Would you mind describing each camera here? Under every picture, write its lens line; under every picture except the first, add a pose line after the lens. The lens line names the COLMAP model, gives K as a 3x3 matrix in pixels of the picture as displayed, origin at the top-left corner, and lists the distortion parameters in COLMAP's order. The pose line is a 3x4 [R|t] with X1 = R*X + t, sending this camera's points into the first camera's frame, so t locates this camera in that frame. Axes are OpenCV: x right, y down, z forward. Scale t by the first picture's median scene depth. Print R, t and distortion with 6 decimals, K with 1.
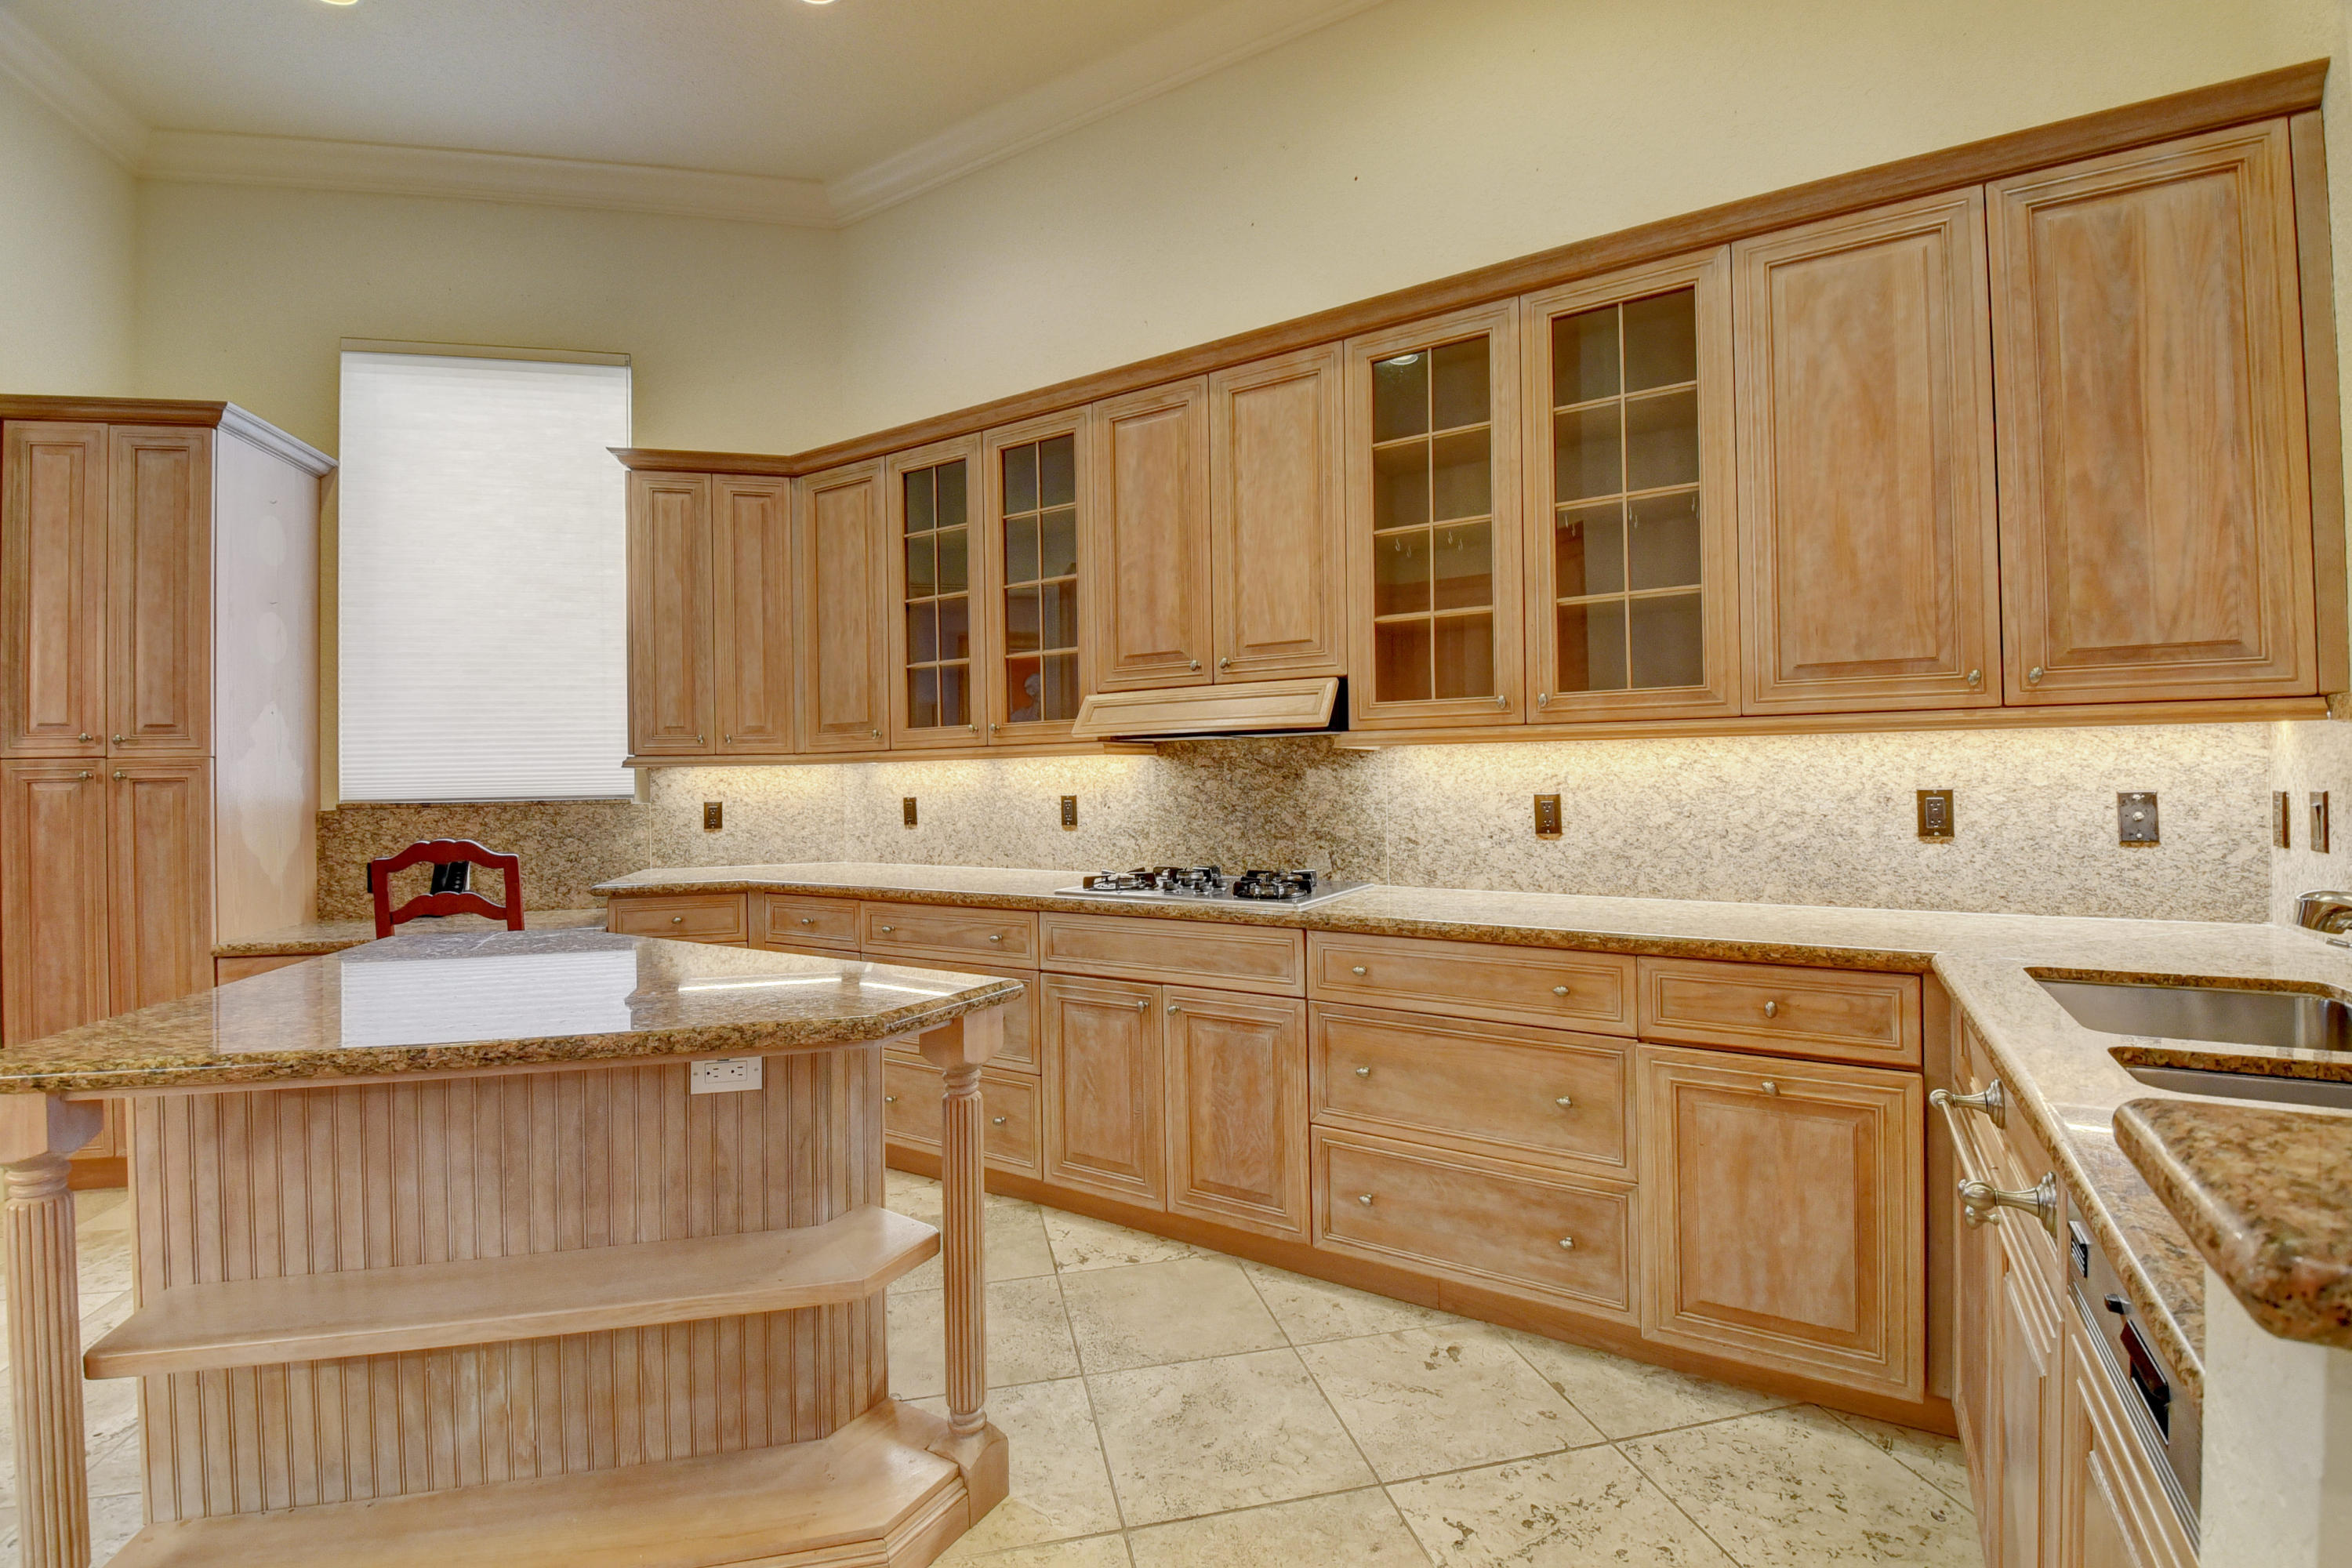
lens RADIAL K [[1030.7, 0, 1181.2], [0, 1030.7, 773.6], [0, 0, 1]] dist [-0.004799, -0.012842]
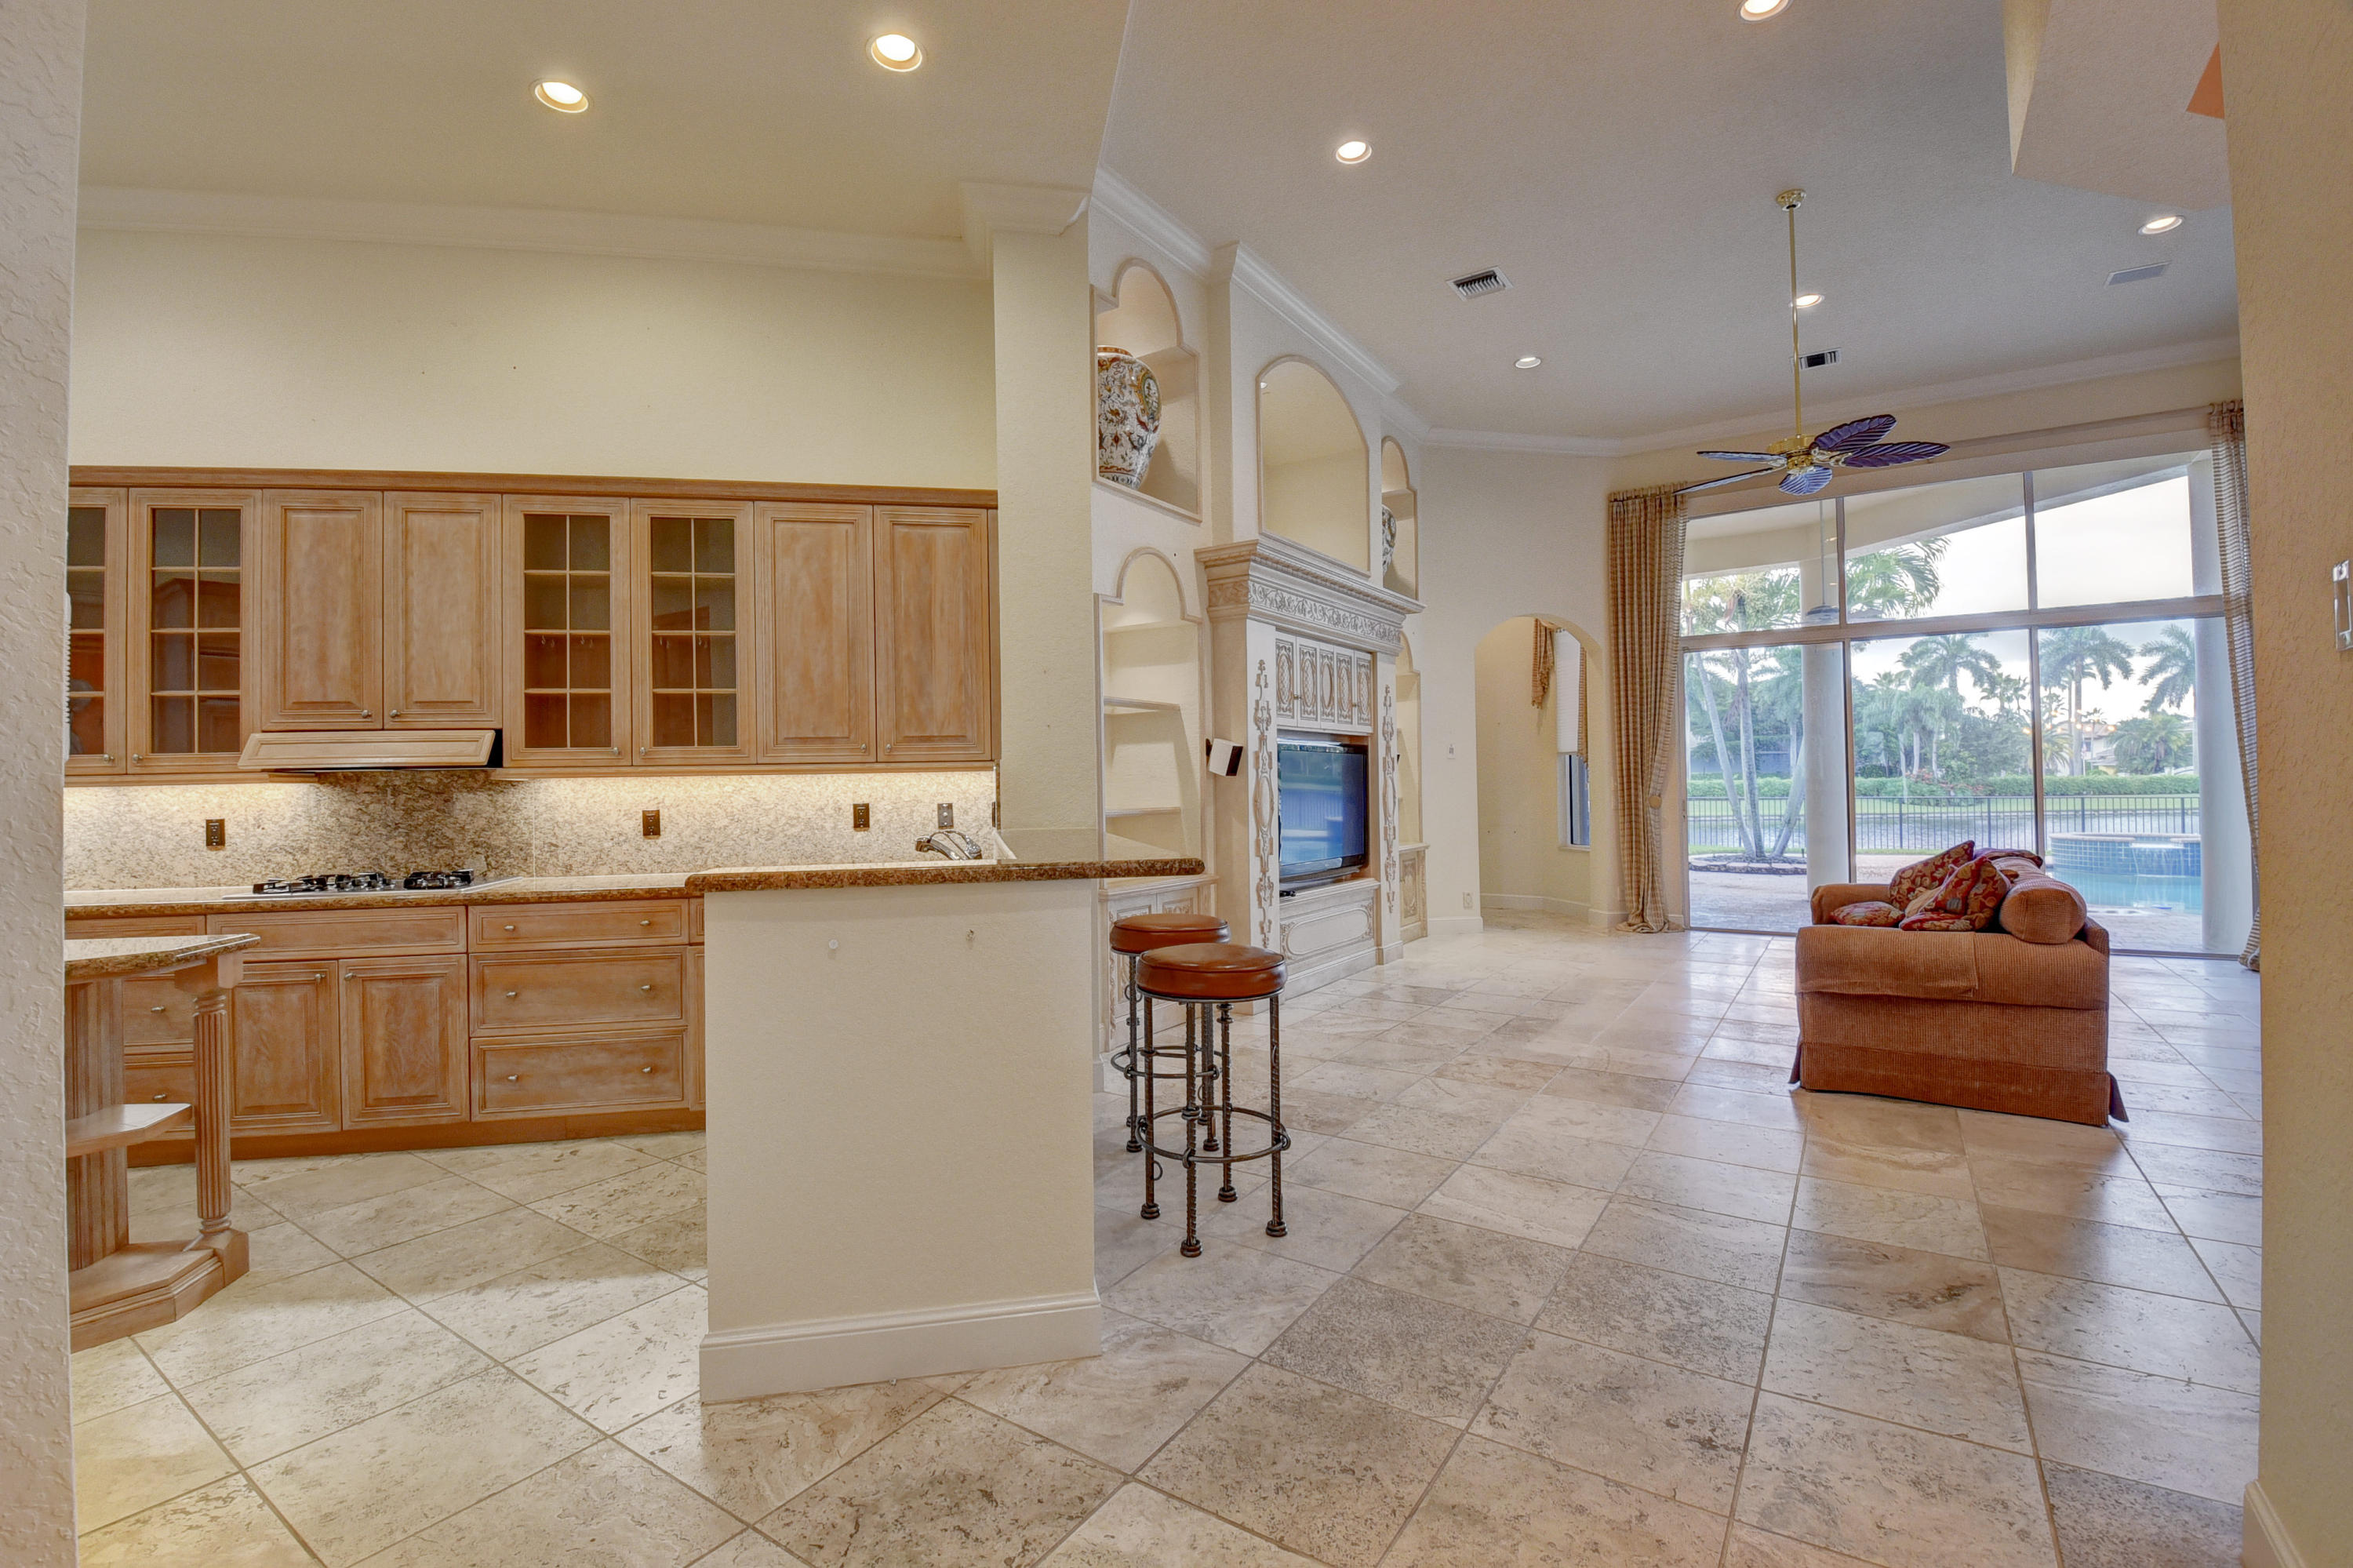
lens RADIAL K [[1031.2, 0, 1159.7], [0, 1031.2, 758.0], [0, 0, 1]] dist [-0.004799, -0.012842]
pose [[0.743065, 0.016830, 0.669007, -0.126852], [0.006743, 0.999445, -0.032632, -0.002688], [-0.669185, 0.028759, 0.742539, -0.744360]]
